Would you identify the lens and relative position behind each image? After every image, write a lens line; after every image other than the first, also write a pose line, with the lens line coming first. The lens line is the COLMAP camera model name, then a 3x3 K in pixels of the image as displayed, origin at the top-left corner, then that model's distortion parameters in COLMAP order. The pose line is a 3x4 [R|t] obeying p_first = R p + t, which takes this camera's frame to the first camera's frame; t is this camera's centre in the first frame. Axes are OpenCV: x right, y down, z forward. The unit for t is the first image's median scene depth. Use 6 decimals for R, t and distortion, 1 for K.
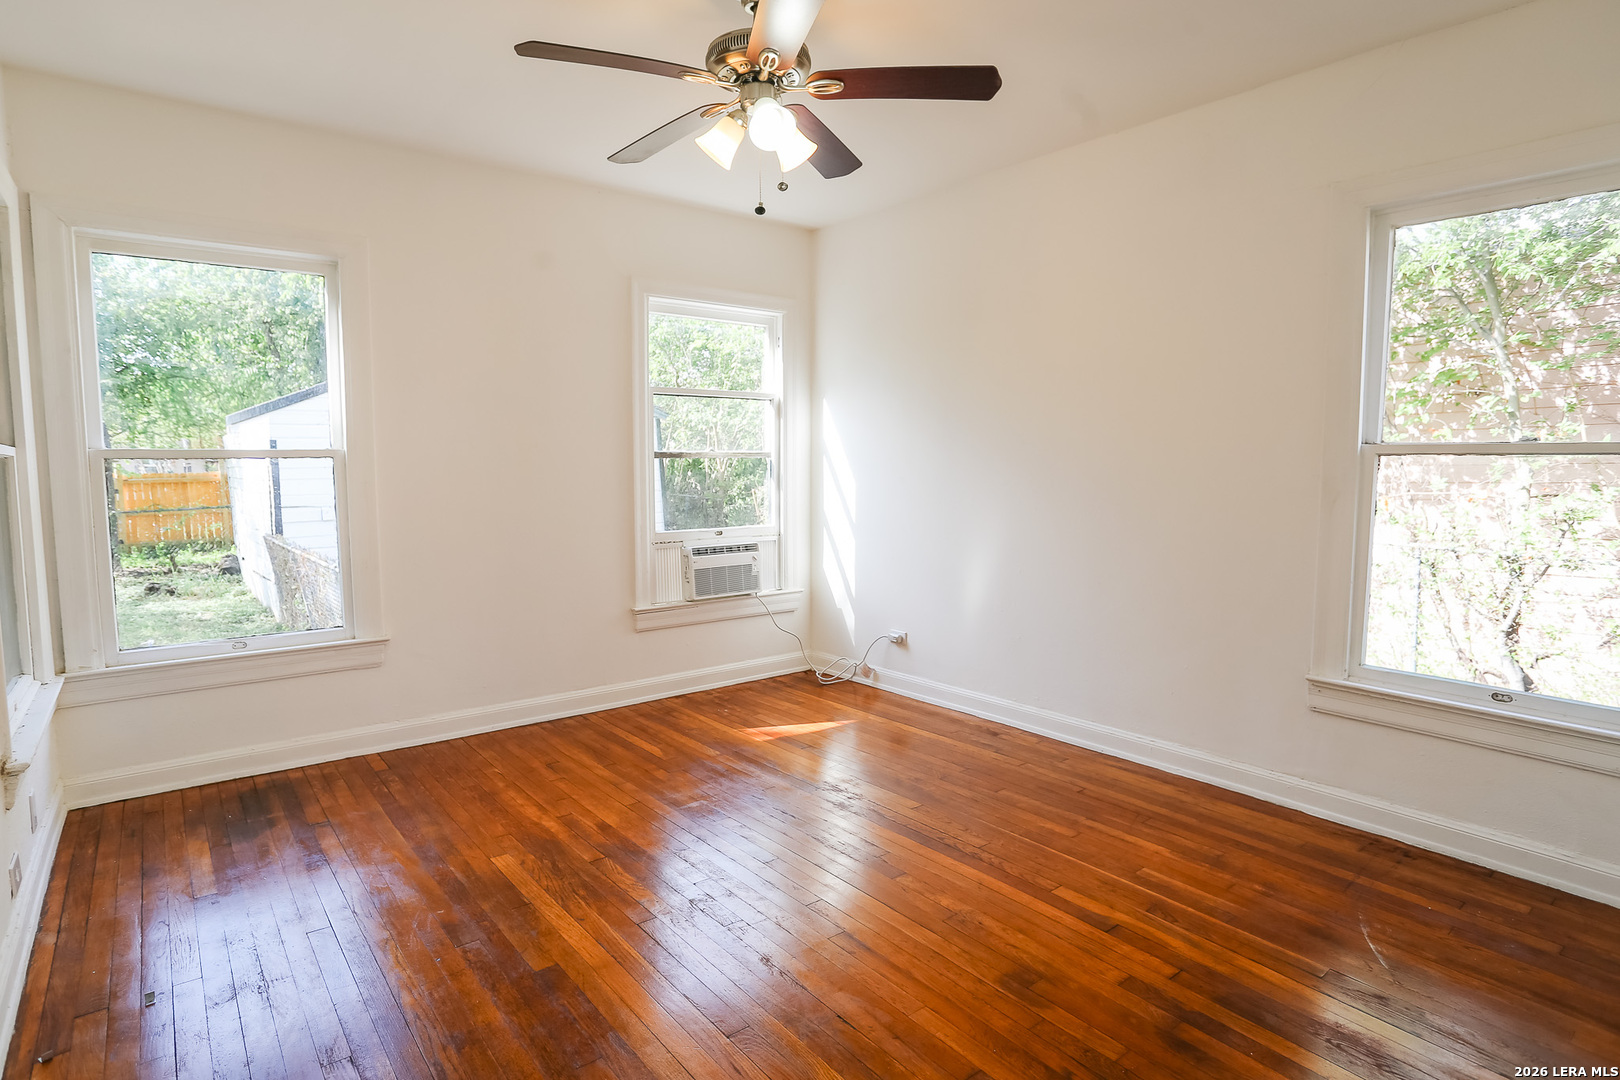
lens RADIAL K [[813.3, 0, 806.6], [0, 813.3, 542.0], [0, 0, 1]] dist [-0.069782, 0.034023]
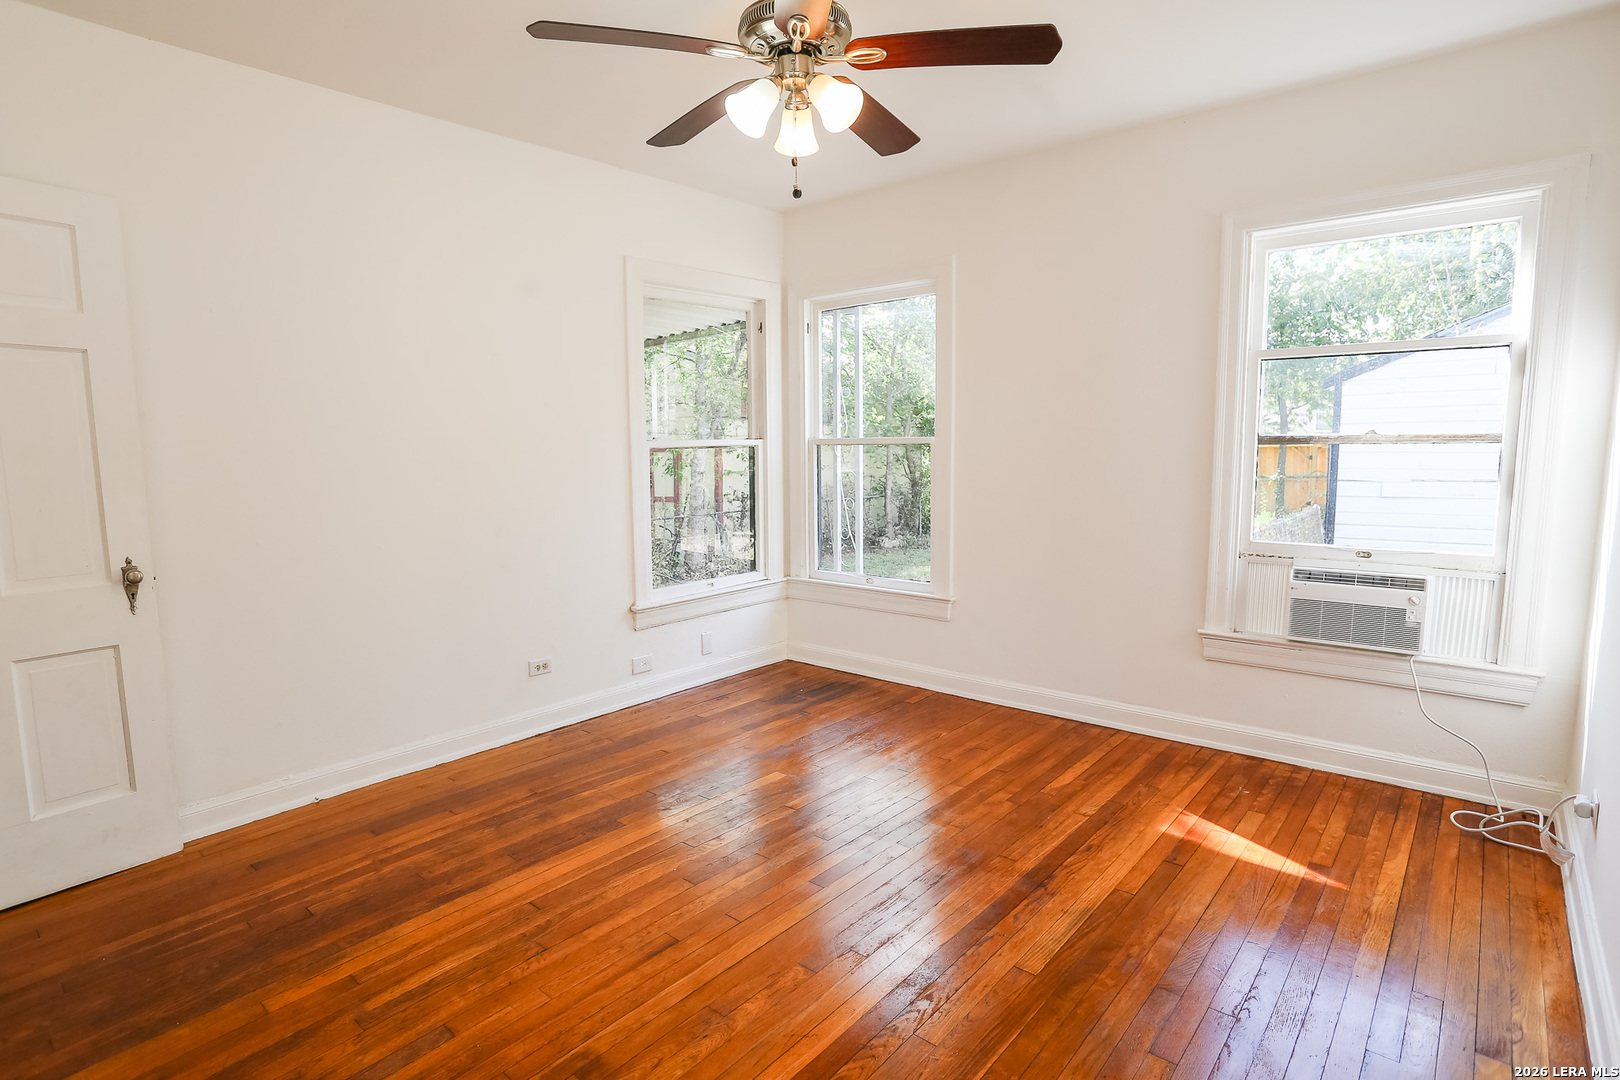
lens RADIAL K [[813.3, 0, 806.6], [0, 813.3, 542.0], [0, 0, 1]] dist [-0.069782, 0.034023]
pose [[0.215537, 0.121517, -0.968905, 0.516201], [-0.078181, 0.991189, 0.106920, -0.066599], [0.973361, 0.052705, 0.223138, 0.469489]]
